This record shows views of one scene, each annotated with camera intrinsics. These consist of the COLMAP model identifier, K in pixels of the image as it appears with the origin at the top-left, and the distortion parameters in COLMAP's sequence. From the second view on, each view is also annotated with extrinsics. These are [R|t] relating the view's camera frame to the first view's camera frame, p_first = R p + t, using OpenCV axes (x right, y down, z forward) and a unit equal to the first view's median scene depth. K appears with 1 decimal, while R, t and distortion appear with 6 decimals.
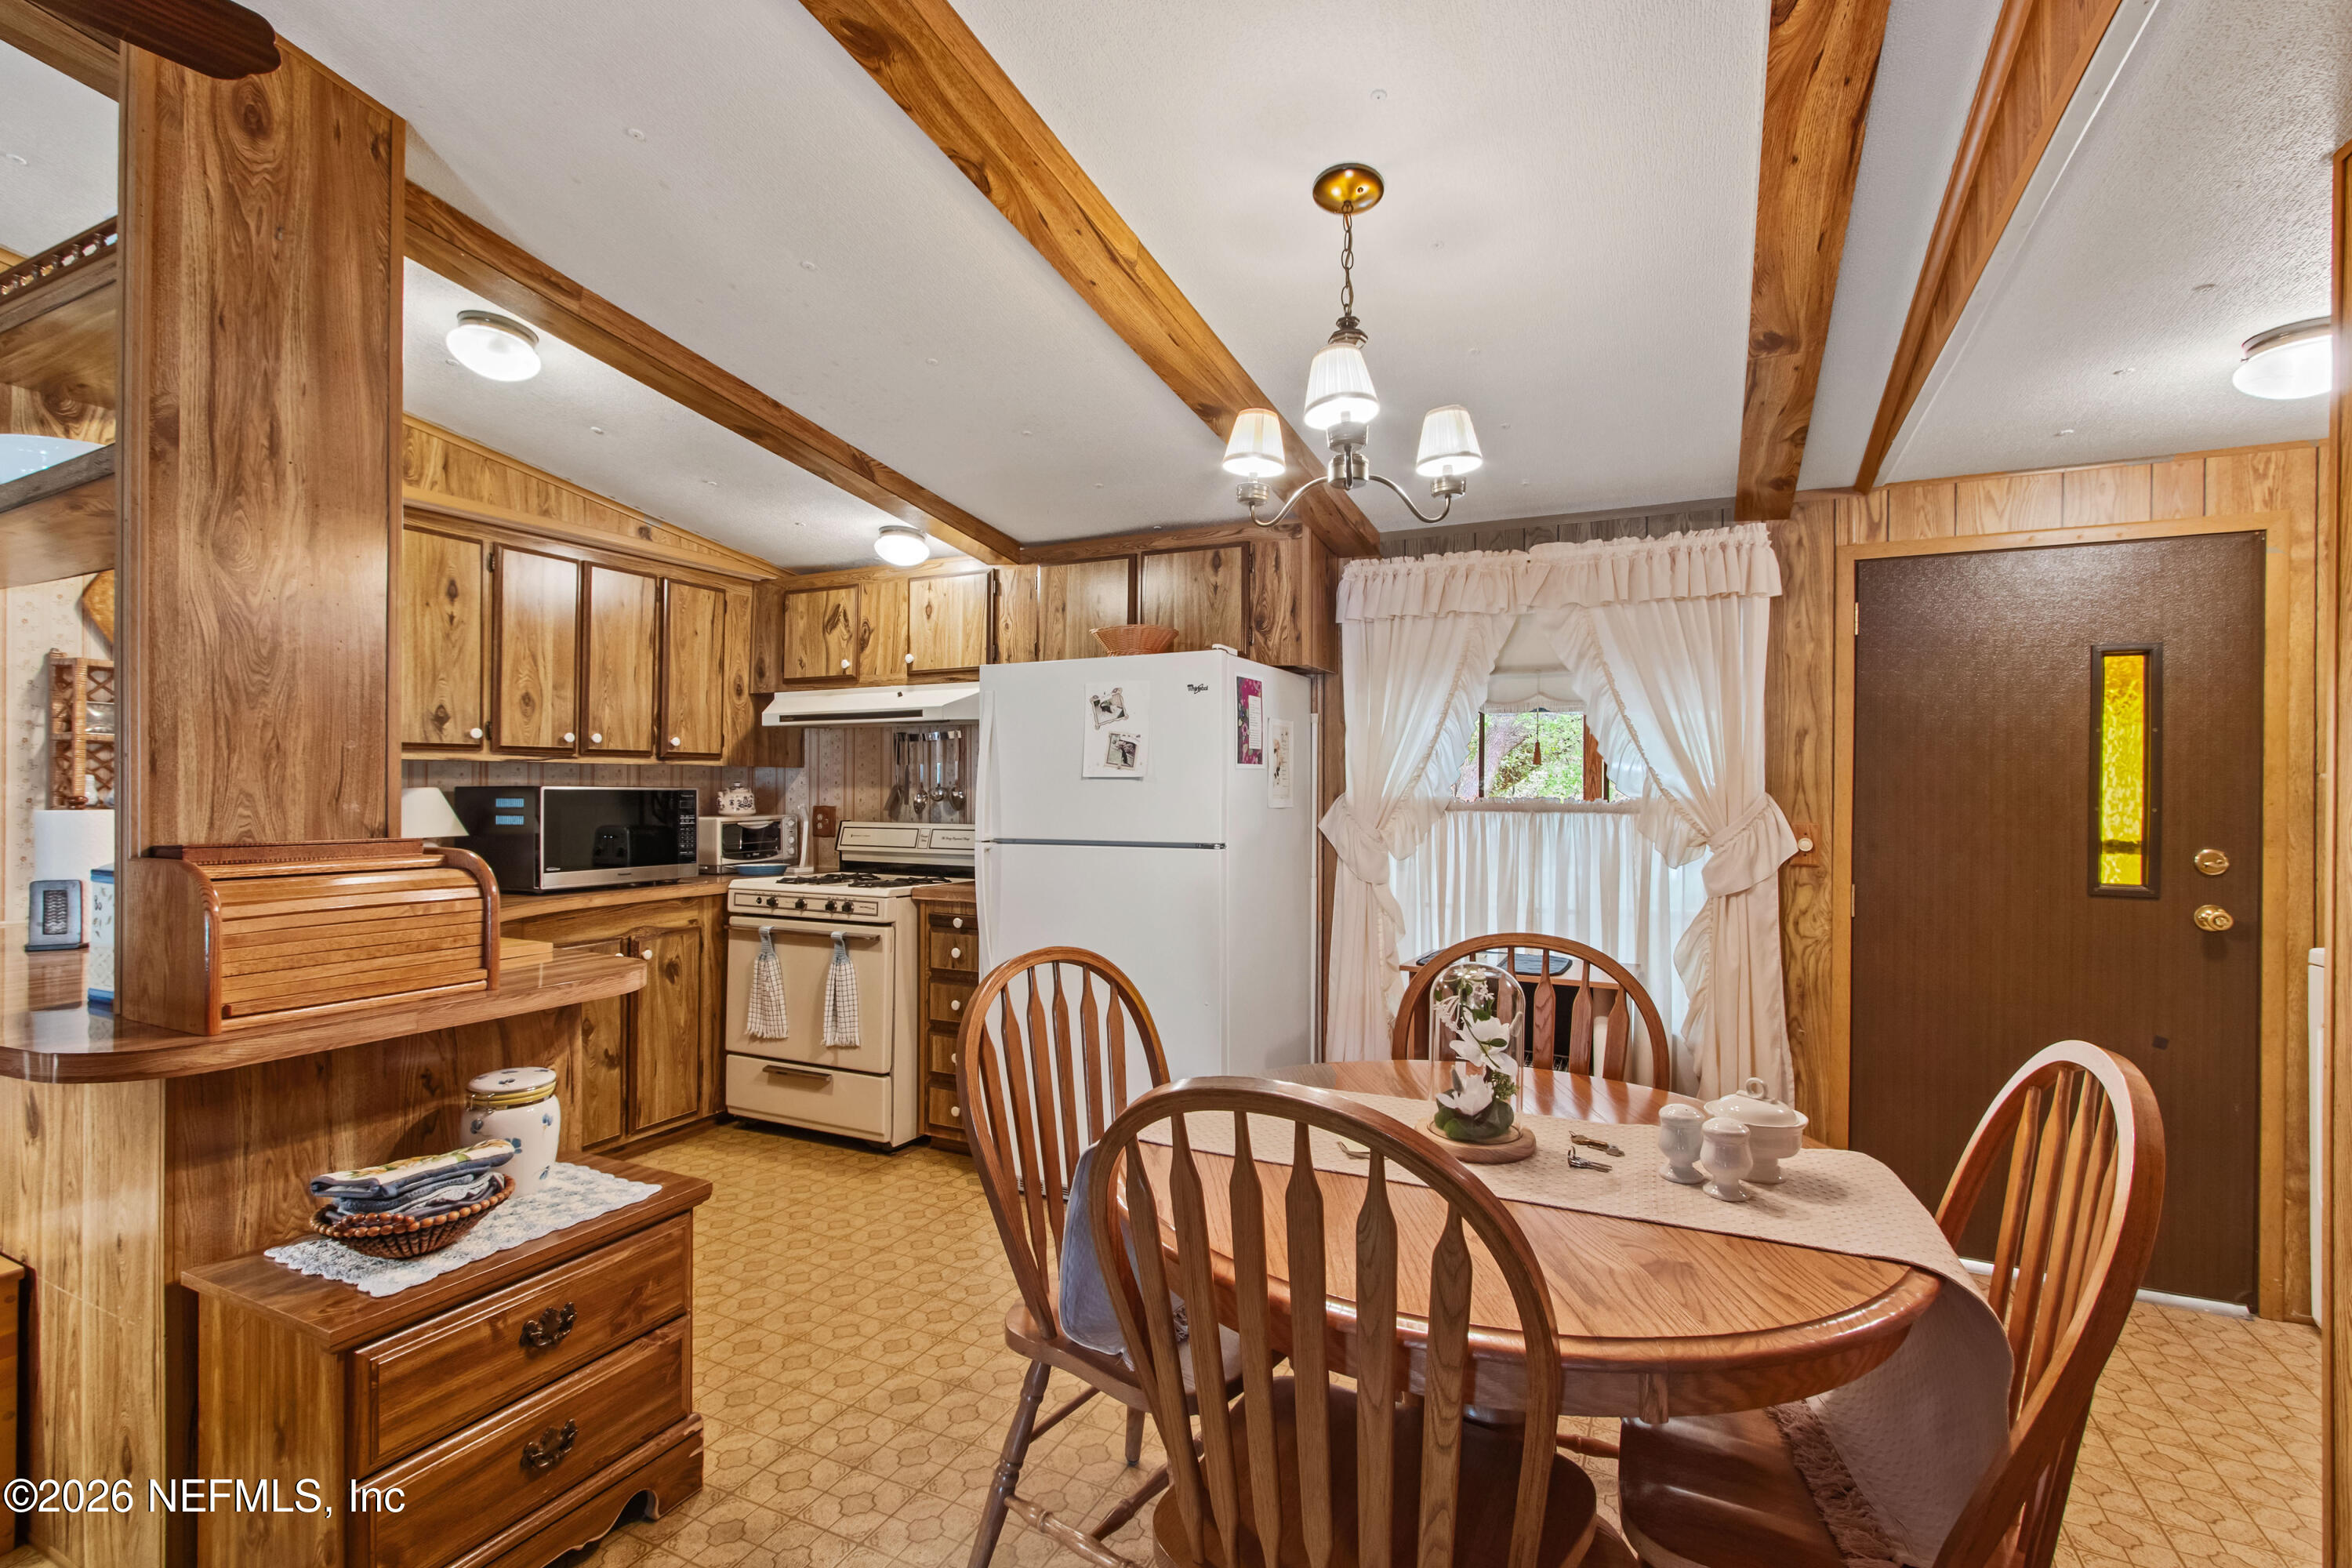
lens RADIAL K [[1077.4, 0, 1173.0], [0, 1077.4, 791.5], [0, 0, 1]] dist [0.002745, -0.001981]
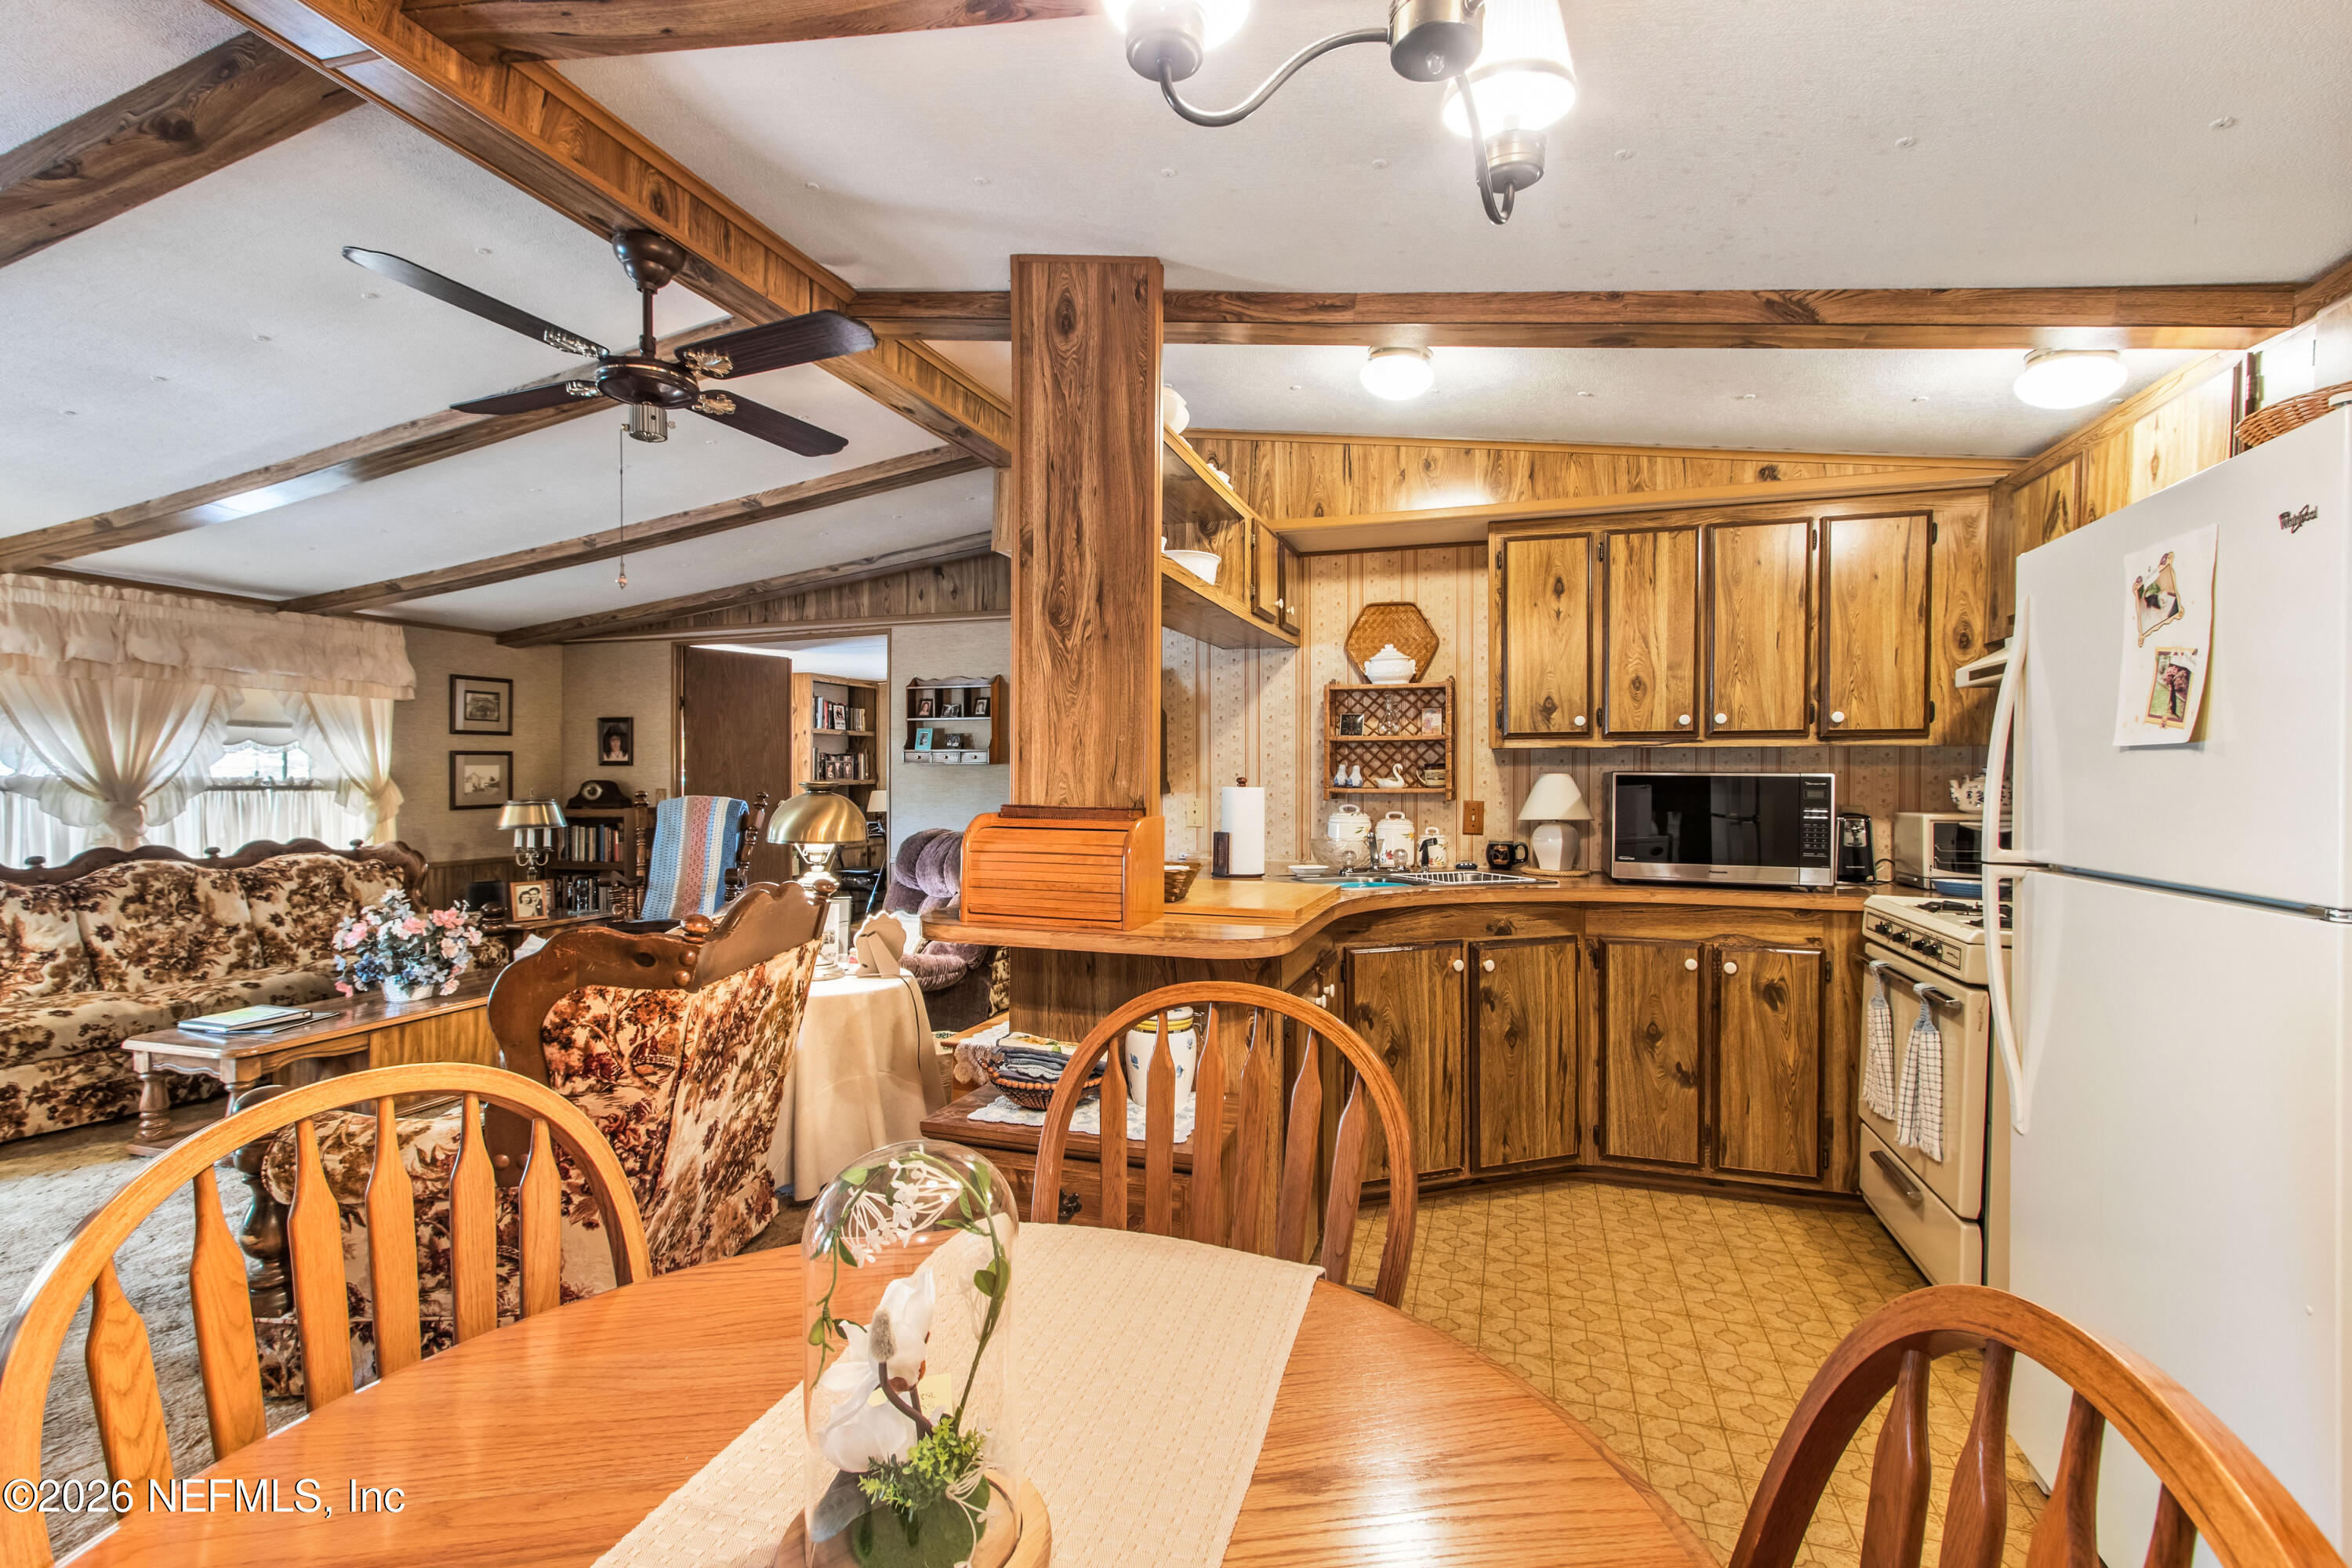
lens RADIAL K [[1077.4, 0, 1165.2], [0, 1077.4, 782.1], [0, 0, 1]] dist [0.002745, -0.001981]
pose [[0.131287, 0.004088, -0.991336, 0.298422], [-0.007423, 0.999968, 0.003141, 0.003949], [0.991317, 0.006946, 0.131314, 0.431992]]
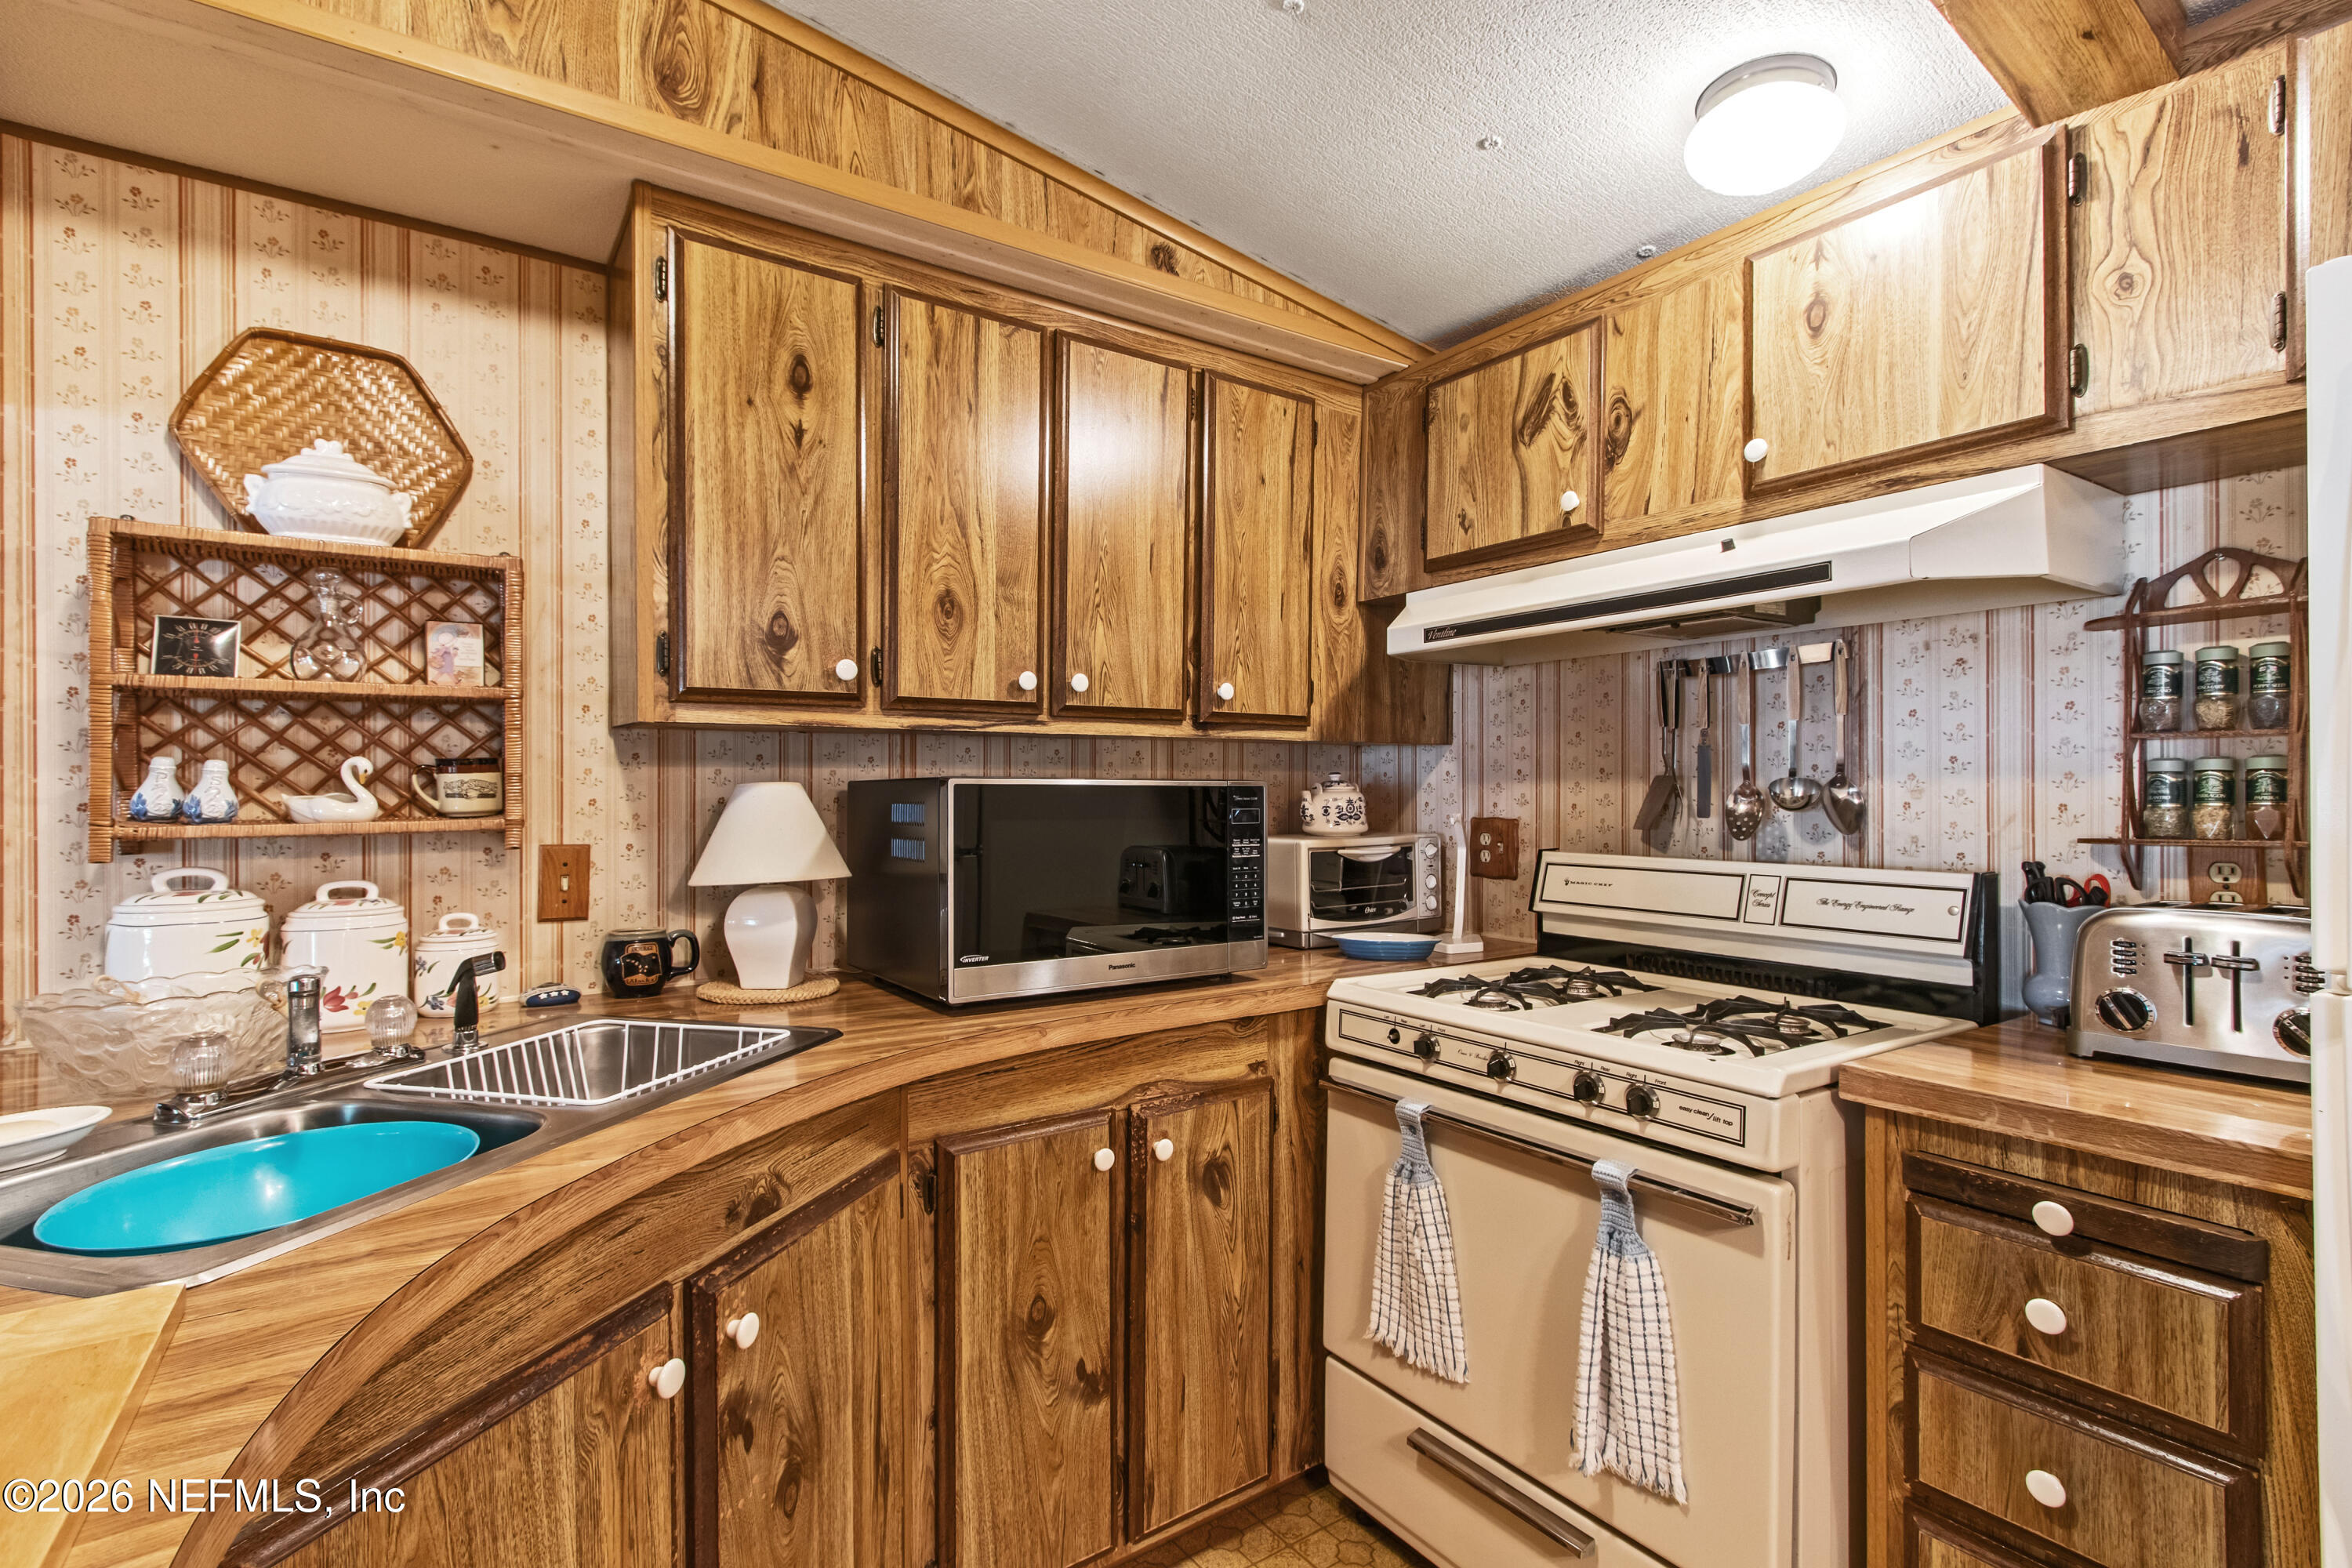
lens RADIAL K [[1077.4, 0, 1162.7], [0, 1077.4, 785.7], [0, 0, 1]] dist [0.002745, -0.001981]
pose [[0.869385, -0.006875, -0.494088, -0.258989], [0.002748, 0.999955, -0.009078, 0.002843], [0.494128, 0.006535, 0.869364, 0.594860]]
